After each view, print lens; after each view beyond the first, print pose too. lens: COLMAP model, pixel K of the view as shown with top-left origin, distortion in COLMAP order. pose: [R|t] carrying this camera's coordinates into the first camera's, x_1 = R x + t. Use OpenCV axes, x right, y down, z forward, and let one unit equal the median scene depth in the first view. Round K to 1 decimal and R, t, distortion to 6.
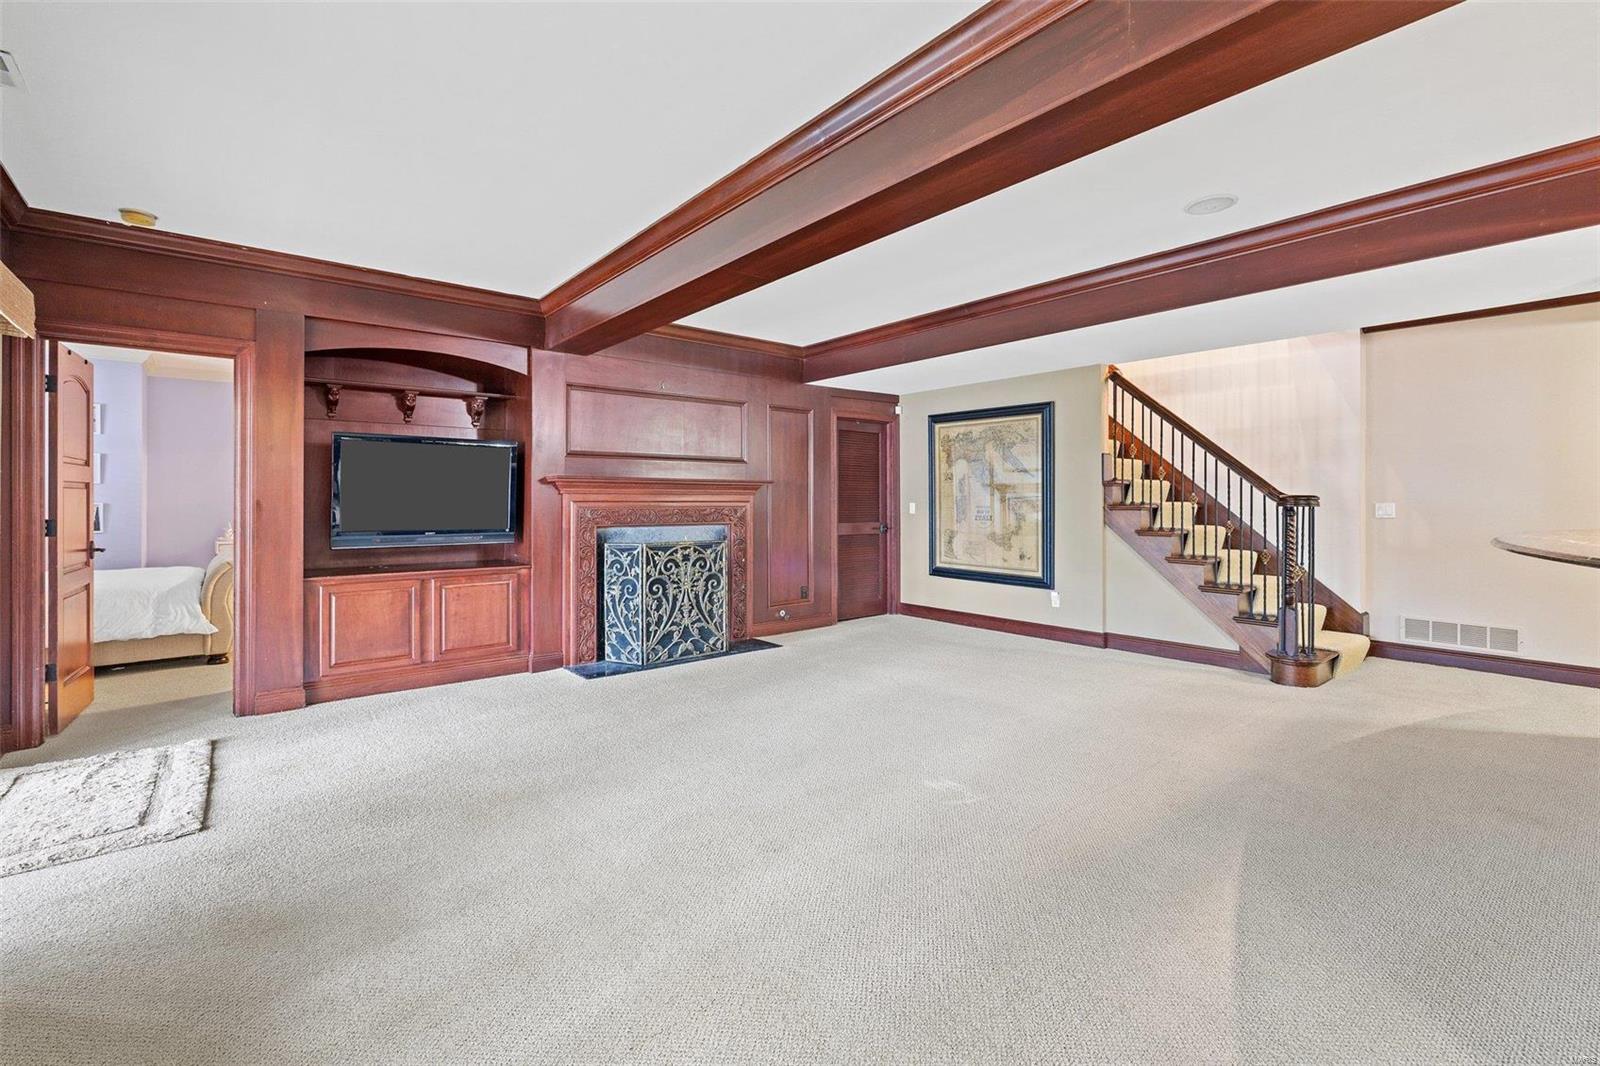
lens RADIAL K [[668.0, 0, 802.1], [0, 668.0, 504.7], [0, 0, 1]] dist [0.000531, 0.000201]
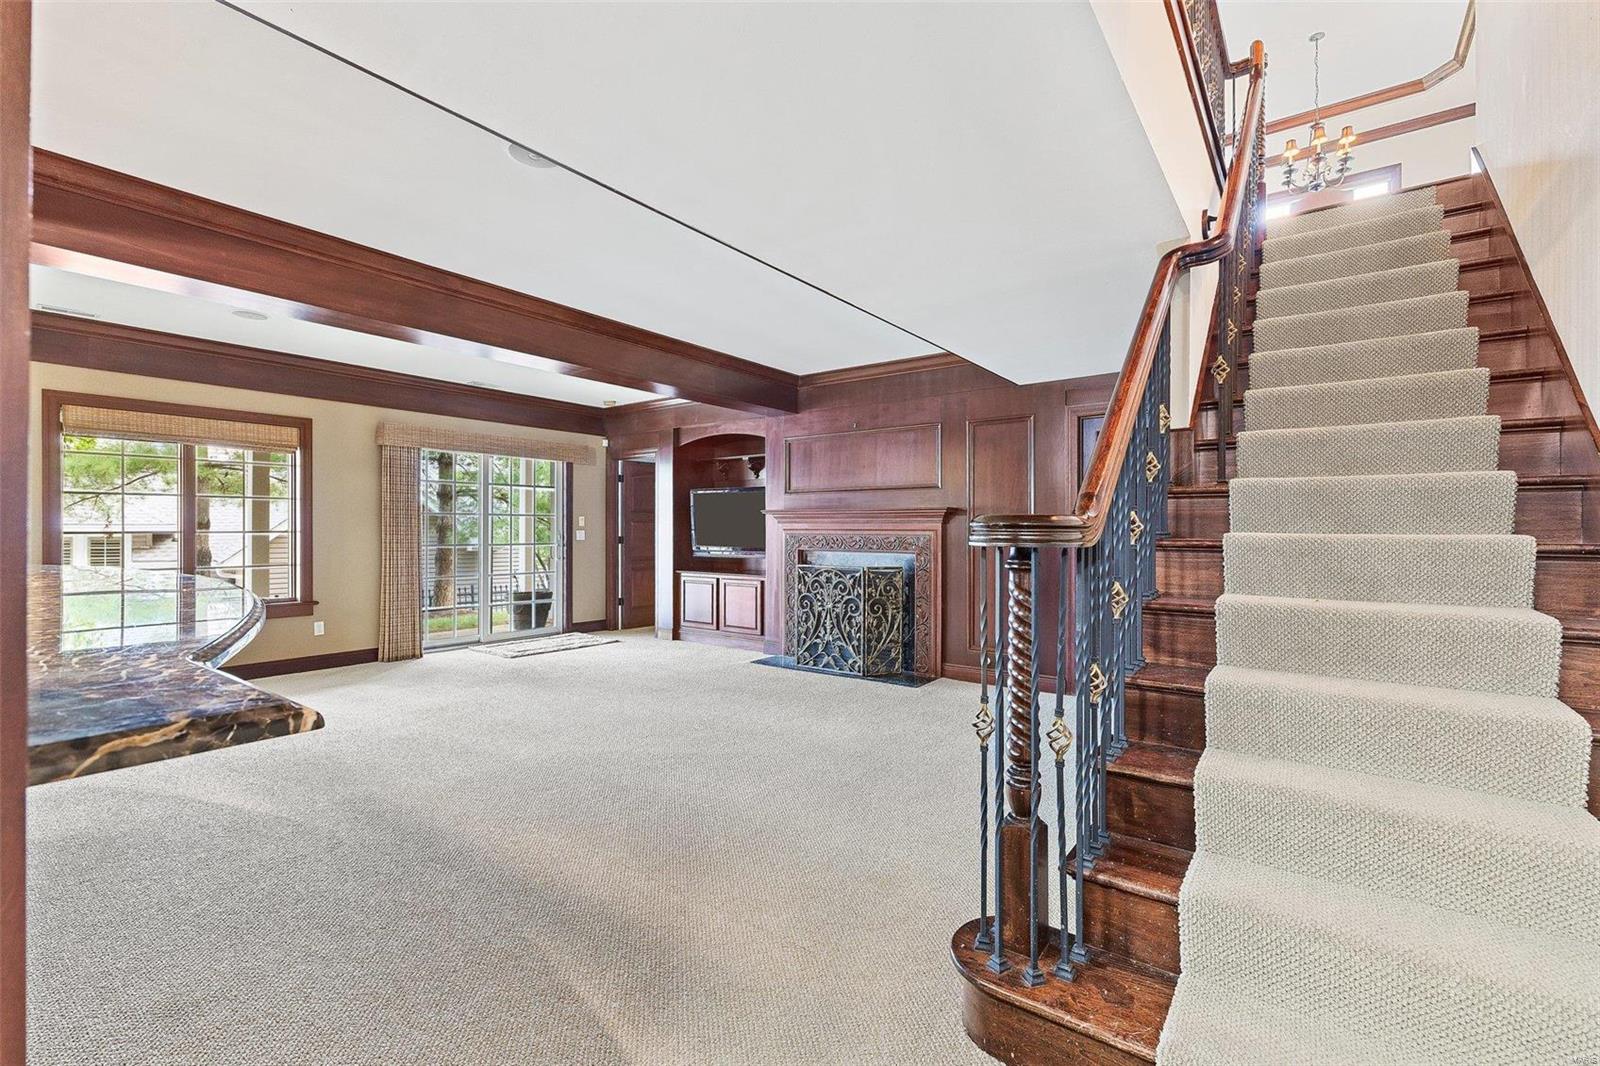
lens RADIAL K [[709.3, 0, 799.1], [0, 709.3, 518.6], [0, 0, 1]] dist [-0.001202, 0.000068]
pose [[0.225962, -0.009094, -0.974094, 0.972362], [-0.003615, 0.999942, -0.010174, -0.011513], [0.974129, 0.005820, 0.225916, 0.685240]]
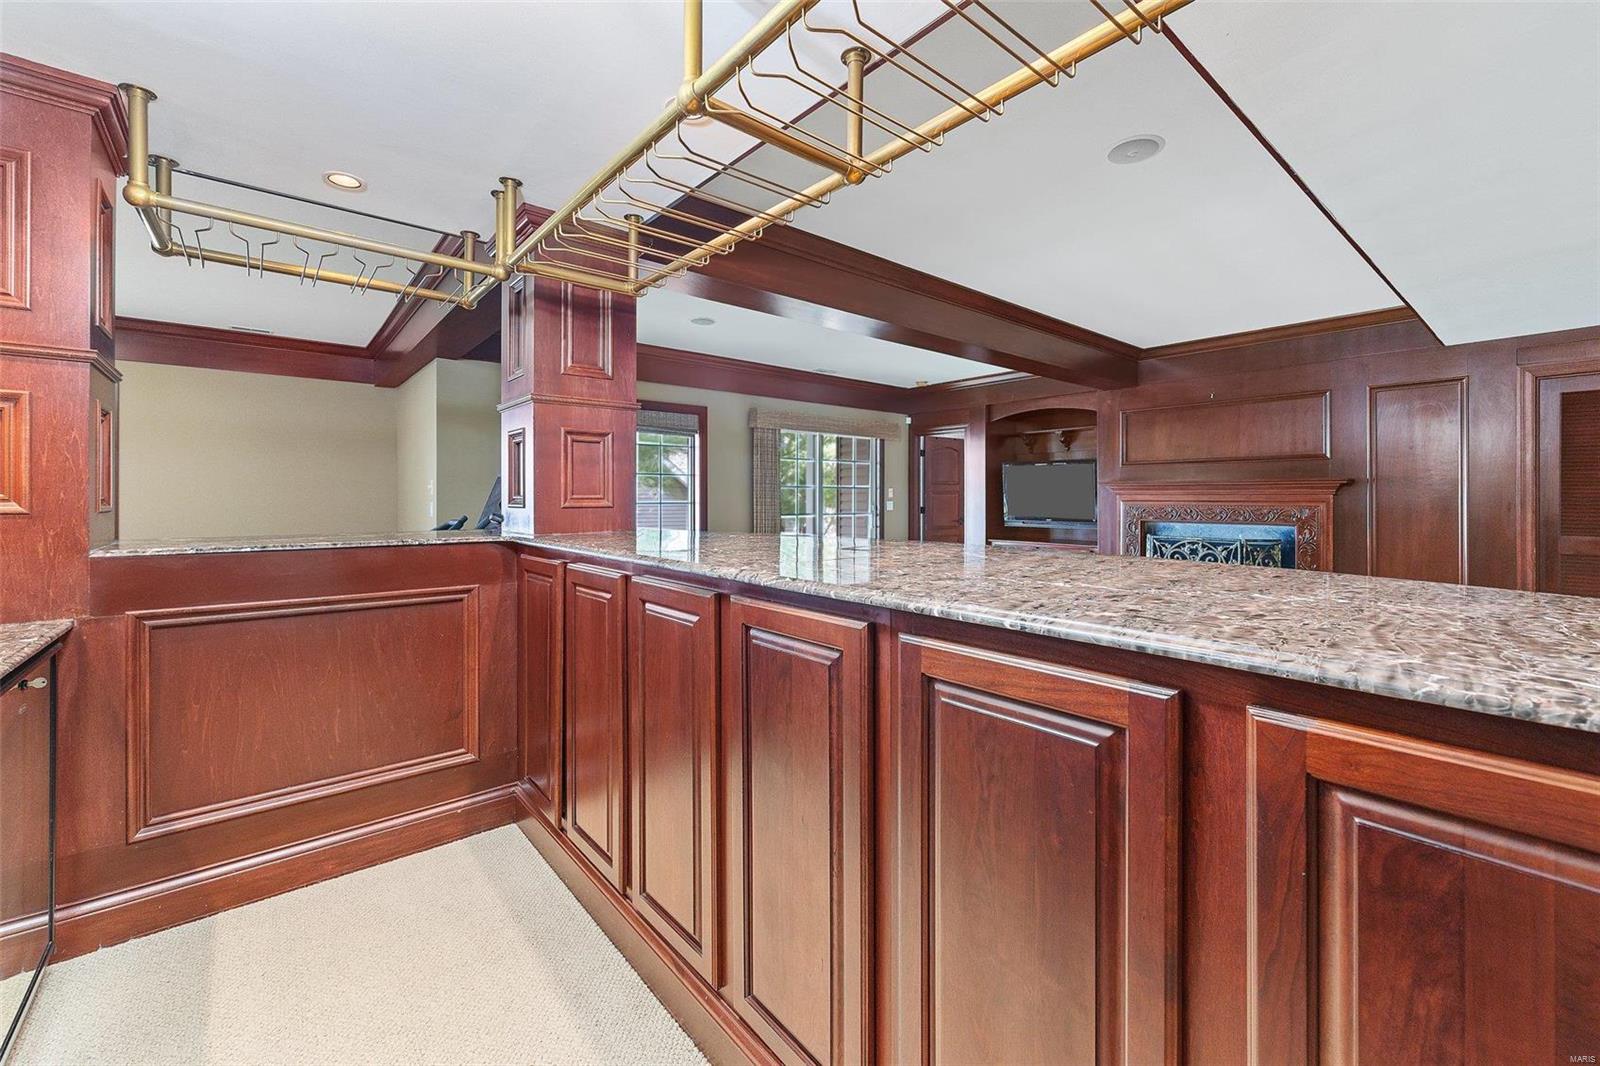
lens RADIAL K [[668.0, 0, 802.4], [0, 668.0, 490.0], [0, 0, 1]] dist [0.000531, 0.000201]
pose [[0.003247, -0.007390, -0.999967, 0.942140], [-0.000589, 0.999973, -0.007392, -0.015454], [0.999995, 0.000613, 0.003242, 0.344076]]
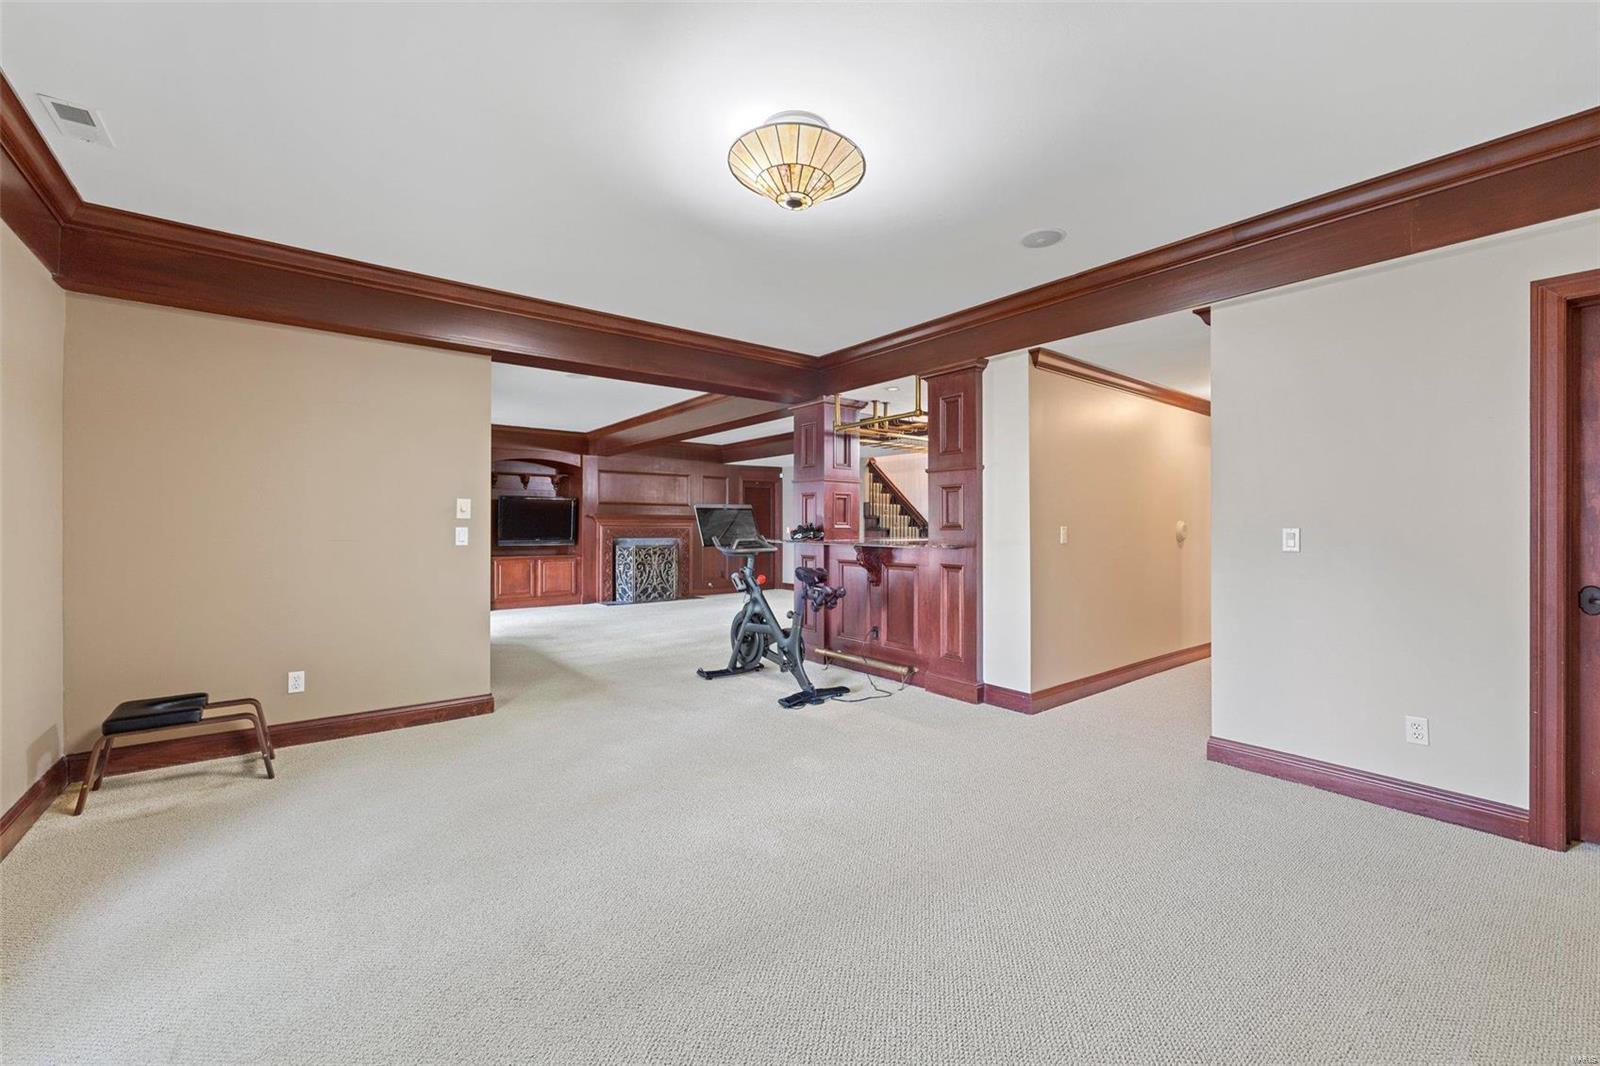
lens RADIAL K [[635.6, 0, 808.8], [0, 635.6, 530.3], [0, 0, 1]] dist [-0.002095, -0.000114]
pose [[0.999877, 0.002996, -0.015378, 0.339680], [-0.003004, 0.999995, -0.000502, 0.008734], [0.015376, 0.000548, 0.999882, -0.986636]]
